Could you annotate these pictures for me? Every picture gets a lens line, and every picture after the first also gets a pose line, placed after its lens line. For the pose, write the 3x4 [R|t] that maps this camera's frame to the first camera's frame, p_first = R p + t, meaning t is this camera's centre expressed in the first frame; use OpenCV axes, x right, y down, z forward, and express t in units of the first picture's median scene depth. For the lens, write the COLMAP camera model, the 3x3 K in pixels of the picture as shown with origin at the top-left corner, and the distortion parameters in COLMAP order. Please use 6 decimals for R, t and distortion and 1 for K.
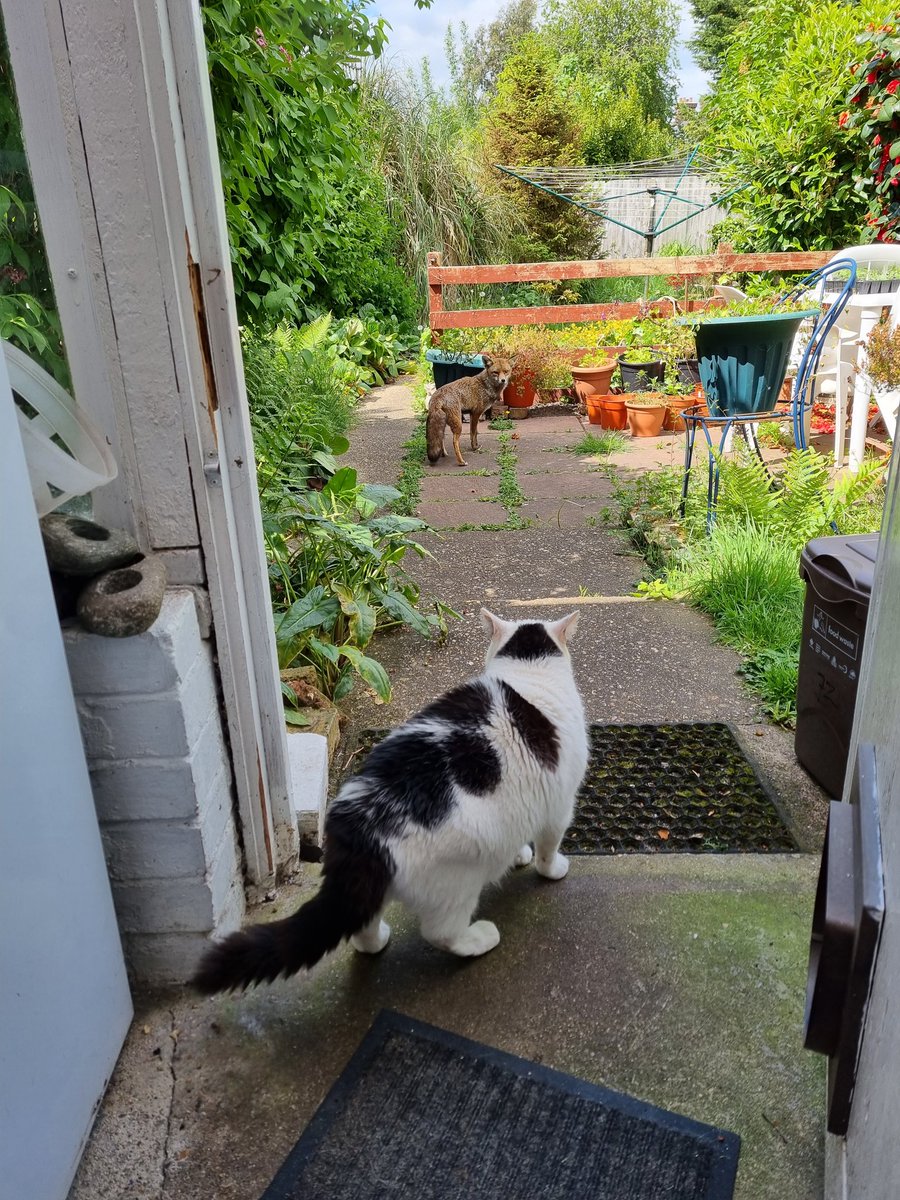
lens RADIAL K [[923.6, 0, 450.0], [0, 923.6, 600.0], [0, 0, 1]] dist [0.066846, -0.059366]
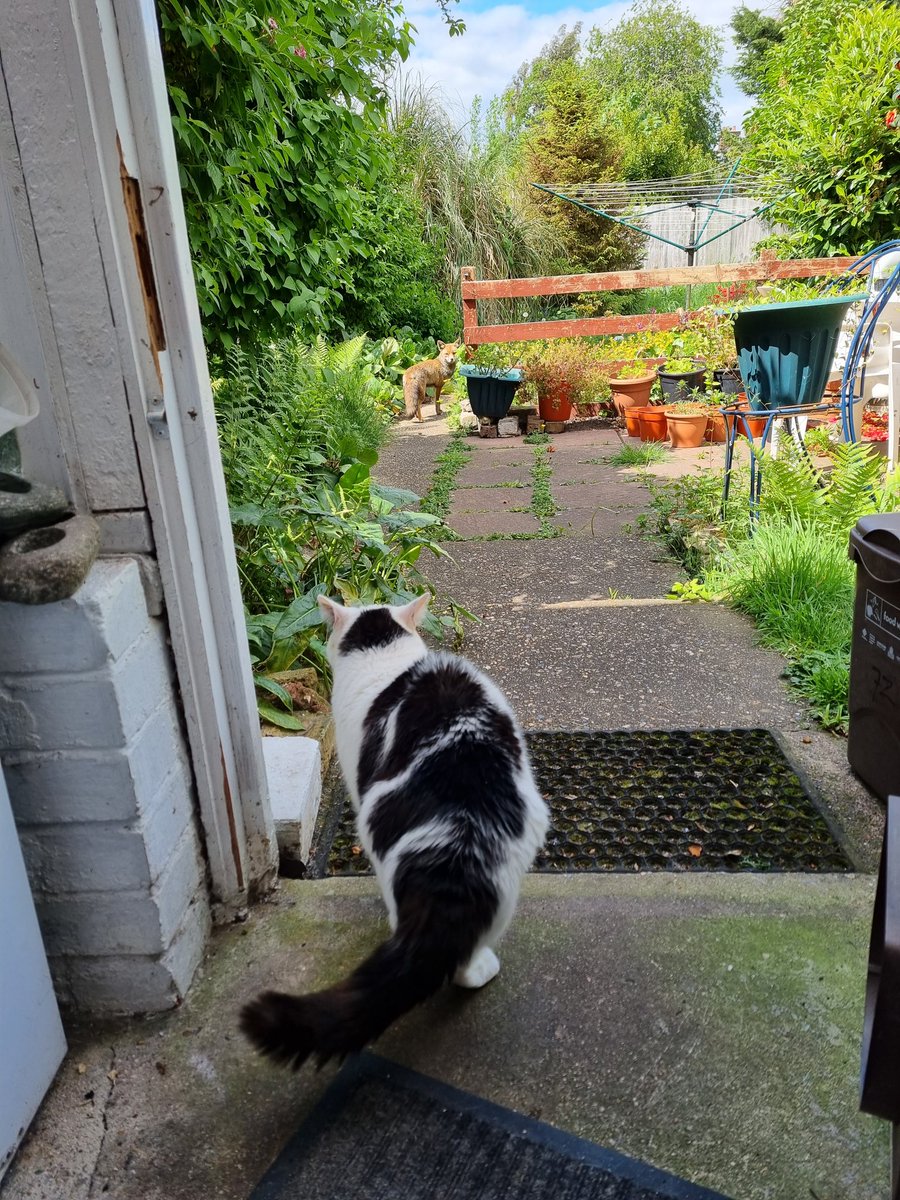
lens RADIAL K [[923.6, 0, 450.0], [0, 923.6, 600.0], [0, 0, 1]] dist [0.066846, -0.059366]
pose [[0.998734, -0.006187, -0.049927, 0.040122], [0.004603, 0.999484, -0.031792, 0.038801], [0.050098, 0.031522, 0.998247, 0.096476]]
